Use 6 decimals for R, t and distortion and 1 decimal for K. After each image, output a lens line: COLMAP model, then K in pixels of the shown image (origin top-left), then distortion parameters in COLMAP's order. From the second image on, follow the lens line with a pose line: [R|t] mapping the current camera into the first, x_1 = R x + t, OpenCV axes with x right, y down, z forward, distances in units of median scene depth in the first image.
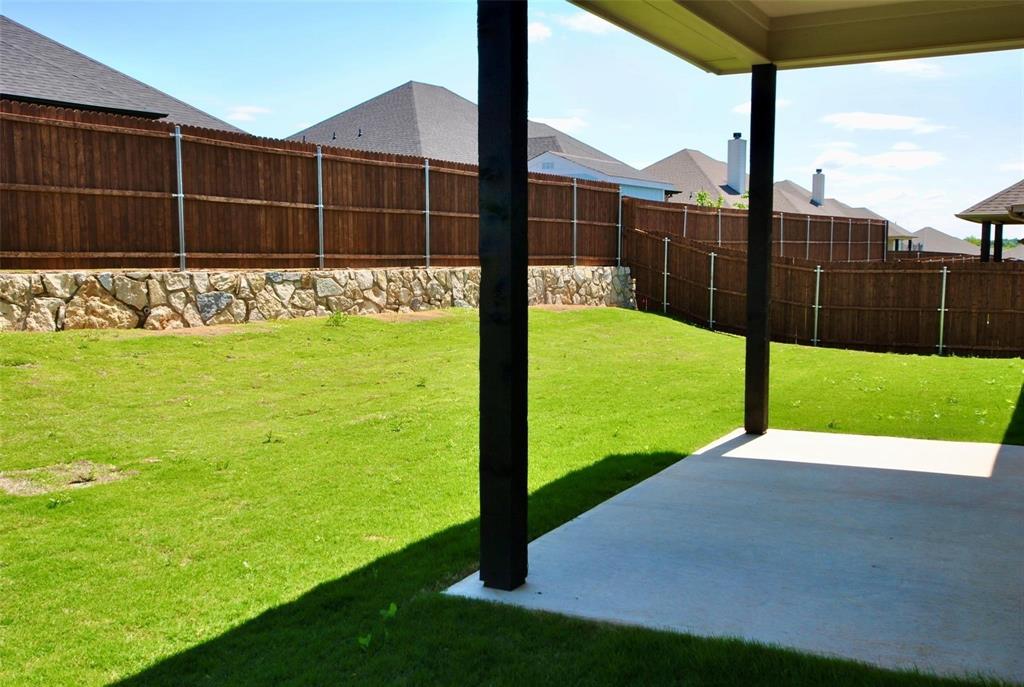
lens RADIAL K [[1092.4, 0, 512.0], [0, 1092.4, 343.5], [0, 0, 1]] dist [0.072480, 0.002472]
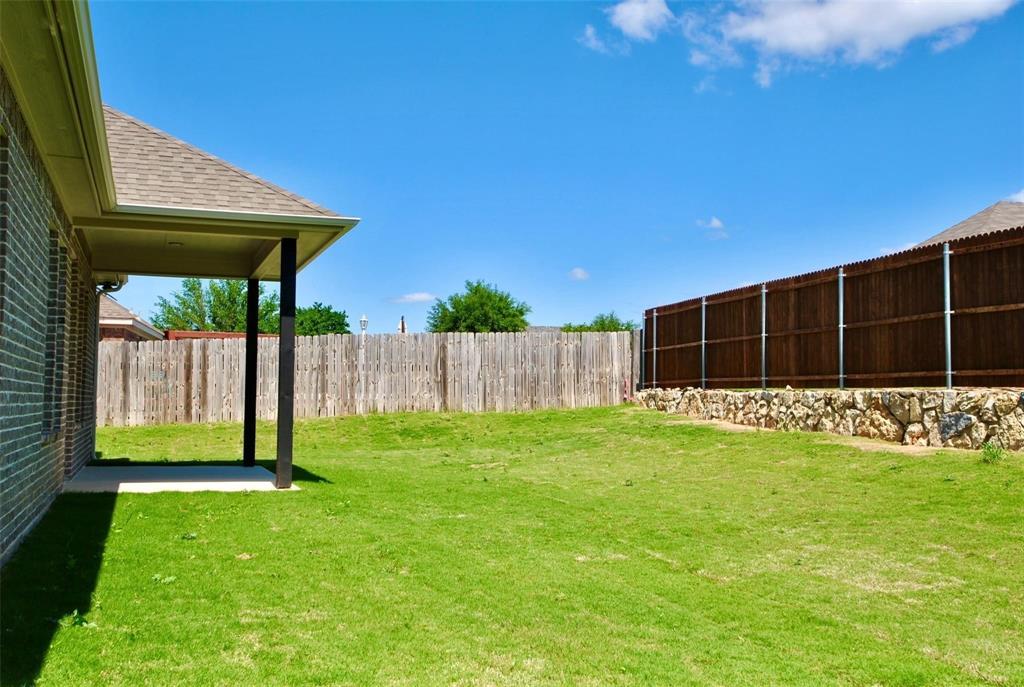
lens RADIAL K [[1092.4, 0, 512.0], [0, 1092.4, 343.5], [0, 0, 1]] dist [0.072480, 0.002472]
pose [[-0.703399, -0.009844, -0.710727, 0.688221], [-0.028686, 0.999483, 0.014546, -0.112557], [0.710216, 0.030620, -0.703318, 1.449380]]
